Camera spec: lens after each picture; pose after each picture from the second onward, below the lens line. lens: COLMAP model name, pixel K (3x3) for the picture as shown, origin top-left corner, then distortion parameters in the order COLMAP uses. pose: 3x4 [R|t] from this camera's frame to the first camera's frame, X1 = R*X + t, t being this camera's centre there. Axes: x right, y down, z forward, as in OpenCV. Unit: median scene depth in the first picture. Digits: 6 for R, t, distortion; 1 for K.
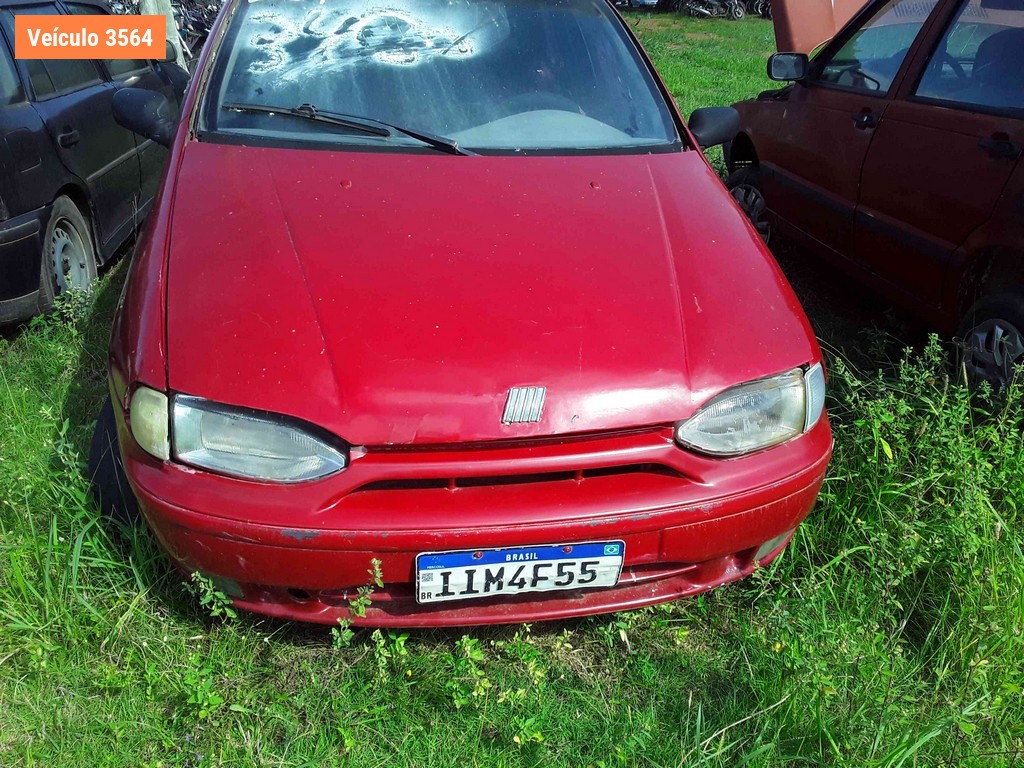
lens RADIAL K [[953.2, 0, 512.0], [0, 953.2, 384.0], [0, 0, 1]] dist [0.102602, -0.276847]
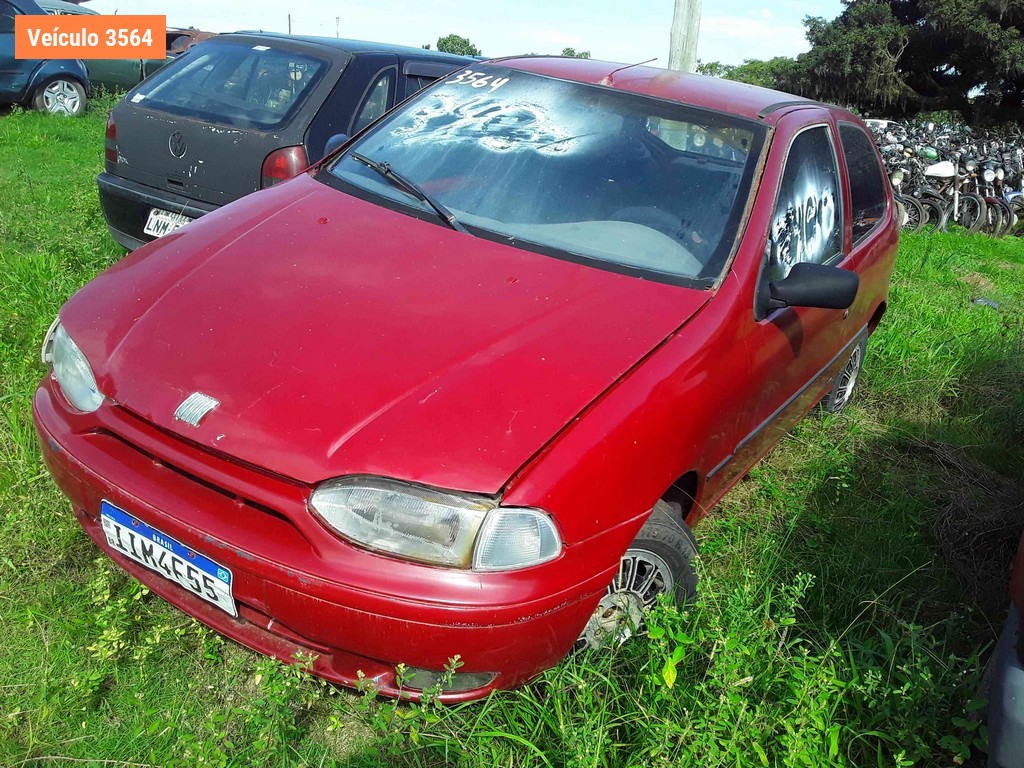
lens RADIAL K [[947.1, 0, 512.0], [0, 947.1, 384.0], [0, 0, 1]] dist [0.005789, -0.029300]
pose [[0.744175, 0.308501, -0.592478, 0.656803], [-0.381121, 0.924521, 0.002693, -0.104647], [0.548590, 0.223802, 0.805582, 0.222931]]
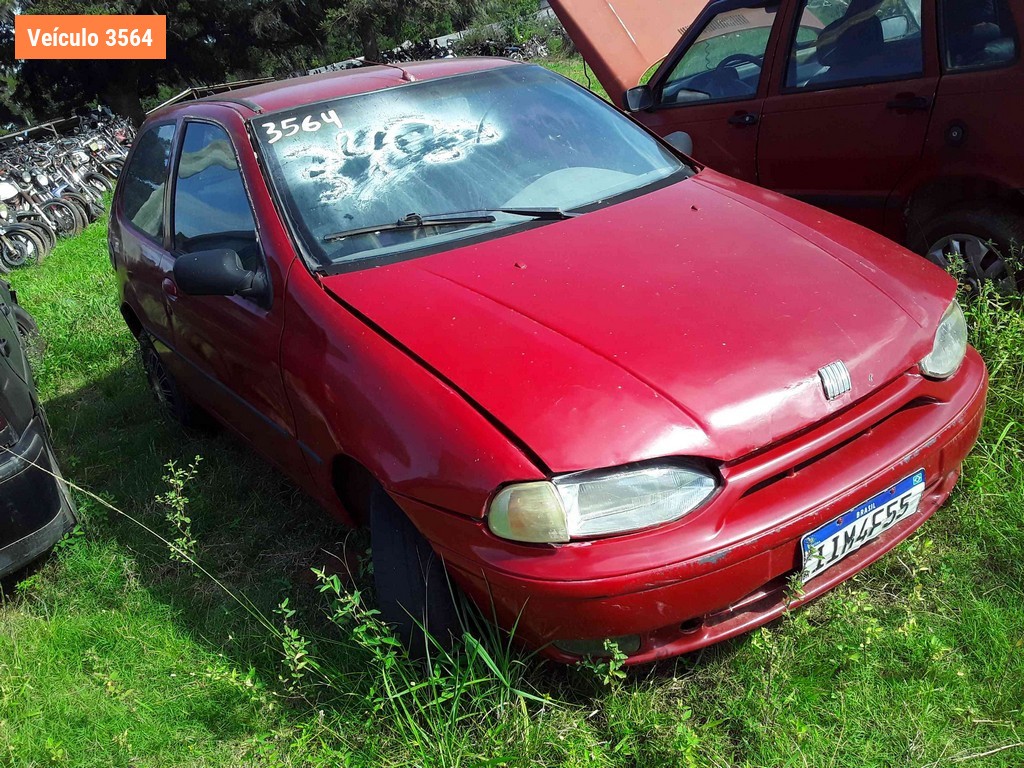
lens RADIAL K [[953.2, 0, 512.0], [0, 953.2, 384.0], [0, 0, 1]] dist [0.102602, -0.276847]
pose [[0.898432, -0.317716, 0.303111, -0.485474], [0.342472, 0.939022, -0.030833, -0.049255], [-0.274832, 0.131508, 0.952456, 0.010167]]
